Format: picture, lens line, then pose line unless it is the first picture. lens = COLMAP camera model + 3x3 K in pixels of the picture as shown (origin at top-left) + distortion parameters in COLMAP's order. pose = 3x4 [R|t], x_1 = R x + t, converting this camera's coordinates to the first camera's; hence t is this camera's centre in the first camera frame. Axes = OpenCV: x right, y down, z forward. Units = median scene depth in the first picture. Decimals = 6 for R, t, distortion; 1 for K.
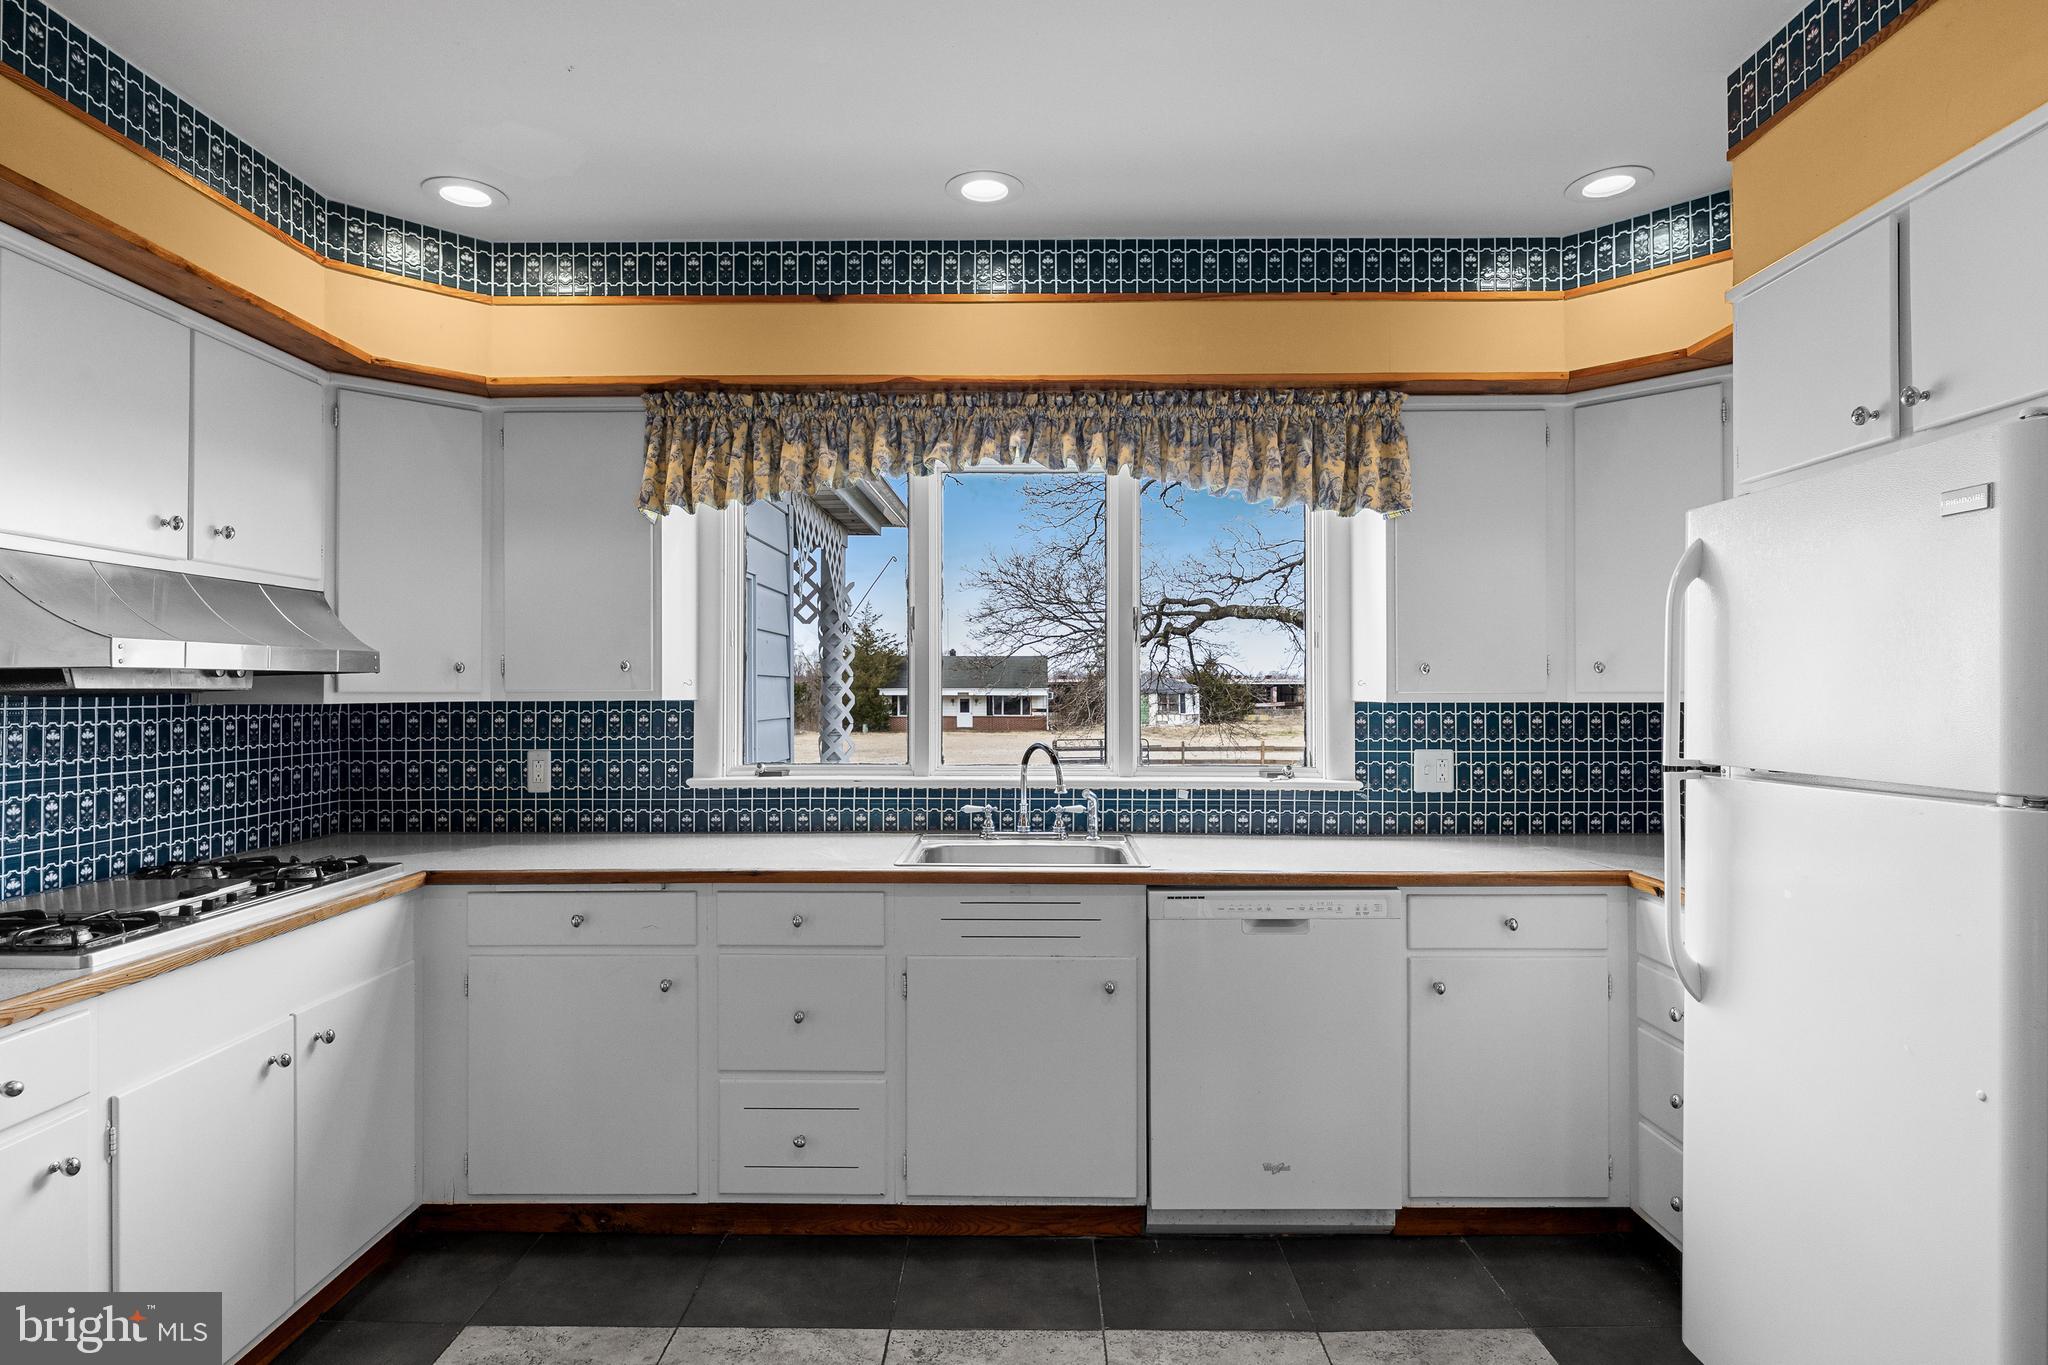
lens RADIAL K [[1103.0, 0, 1026.0], [0, 1103.0, 686.4], [0, 0, 1]] dist [0.013651, -0.004095]
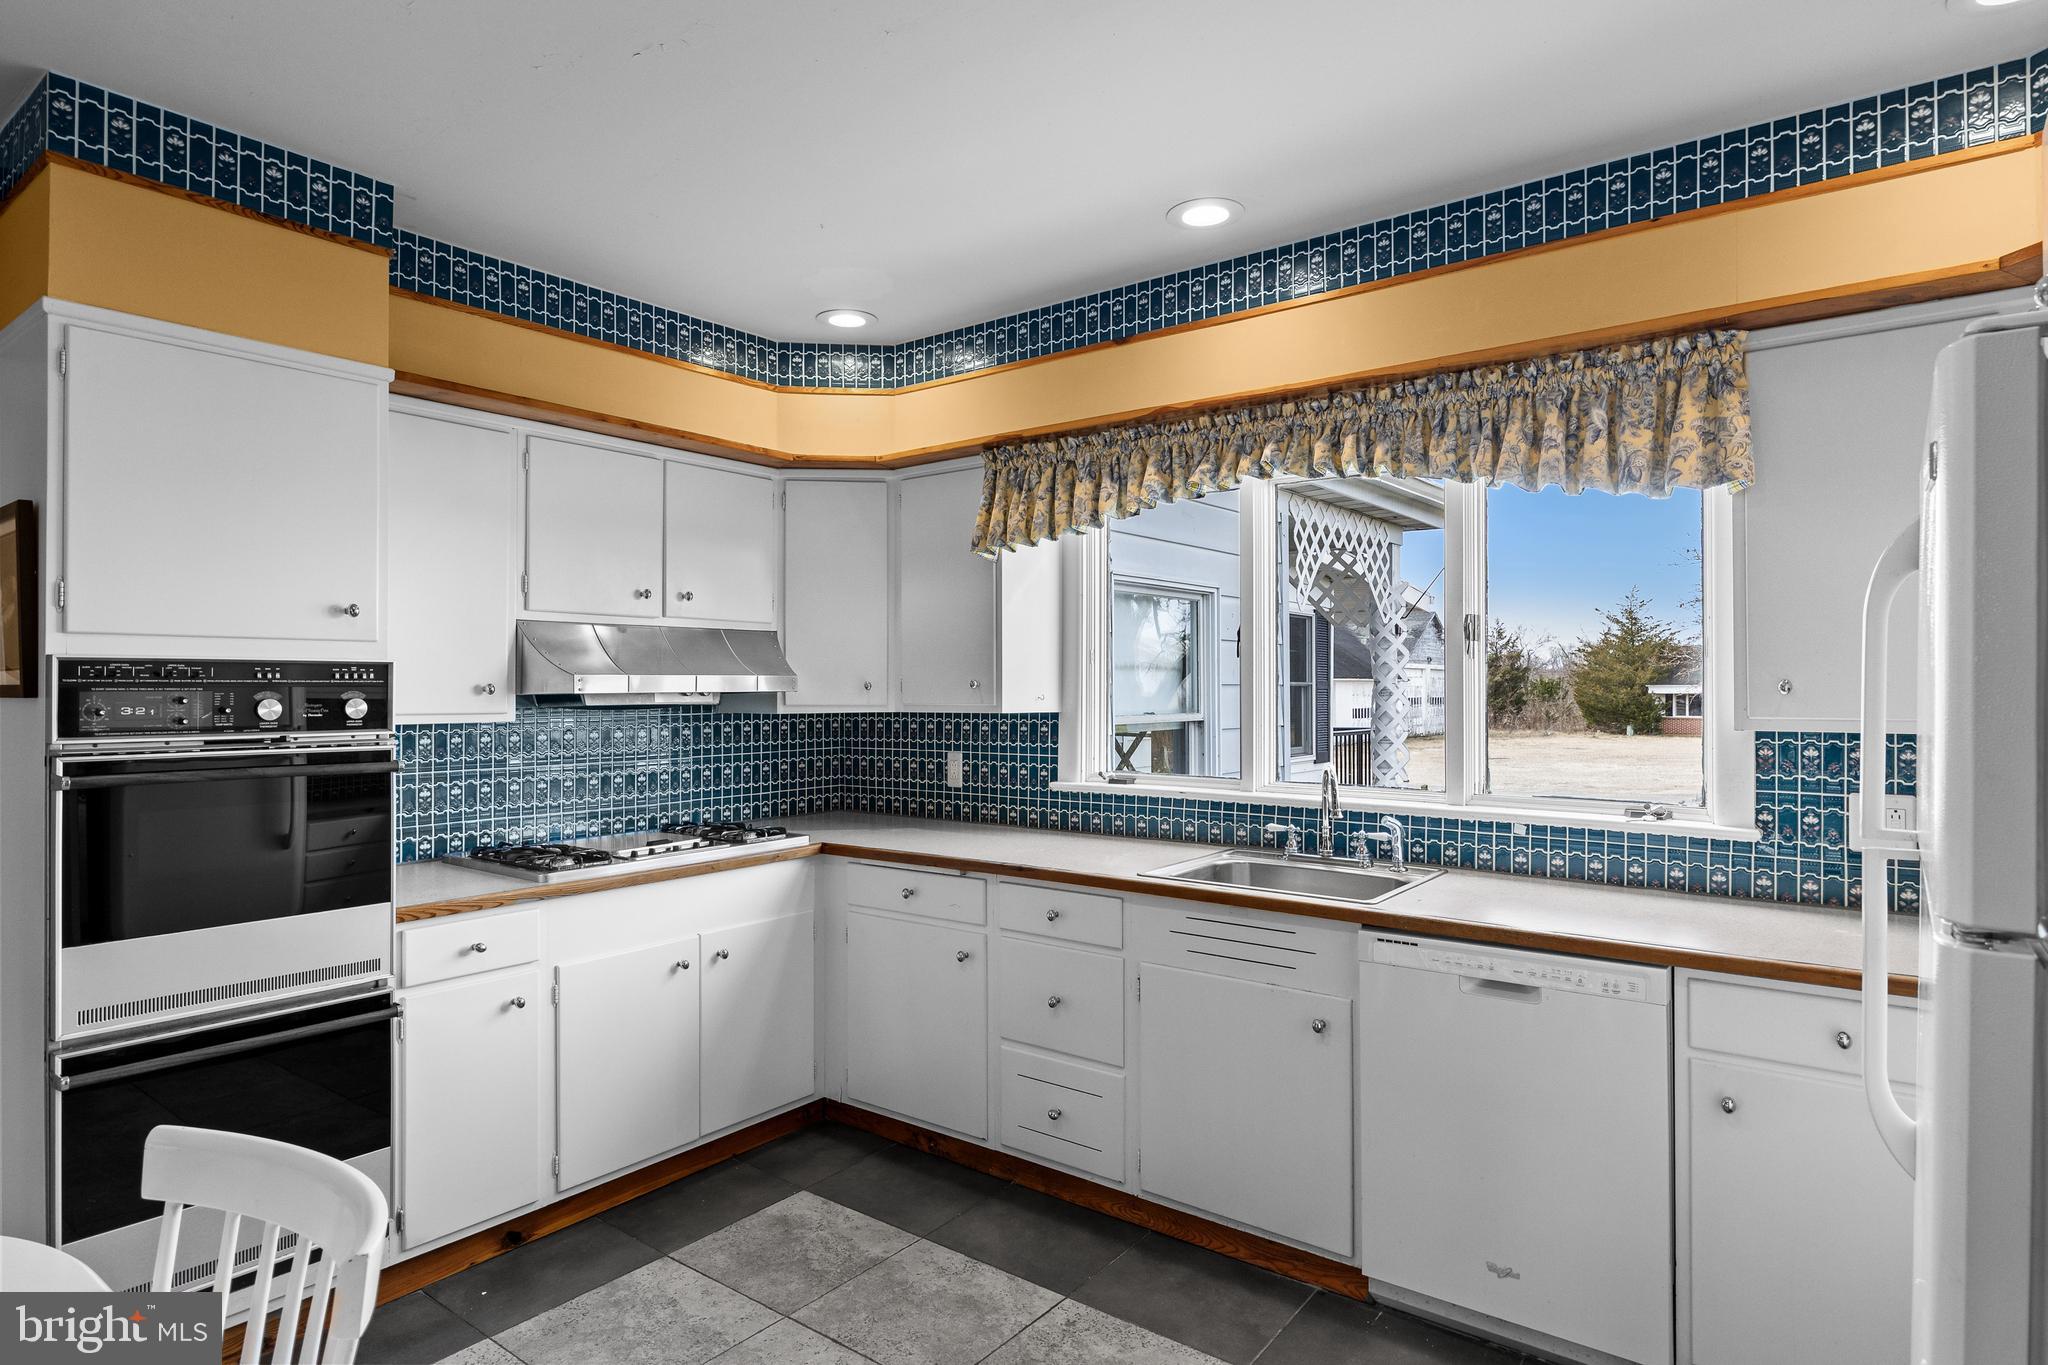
lens RADIAL K [[1141.9, 0, 1021.0], [0, 1141.9, 681.7], [0, 0, 1]] dist [0.014990, -0.002525]
pose [[0.798876, -0.002131, -0.601492, 0.422517], [0.001984, 0.999998, -0.000907, -0.020254], [0.601493, -0.000469, 0.798878, 0.057291]]
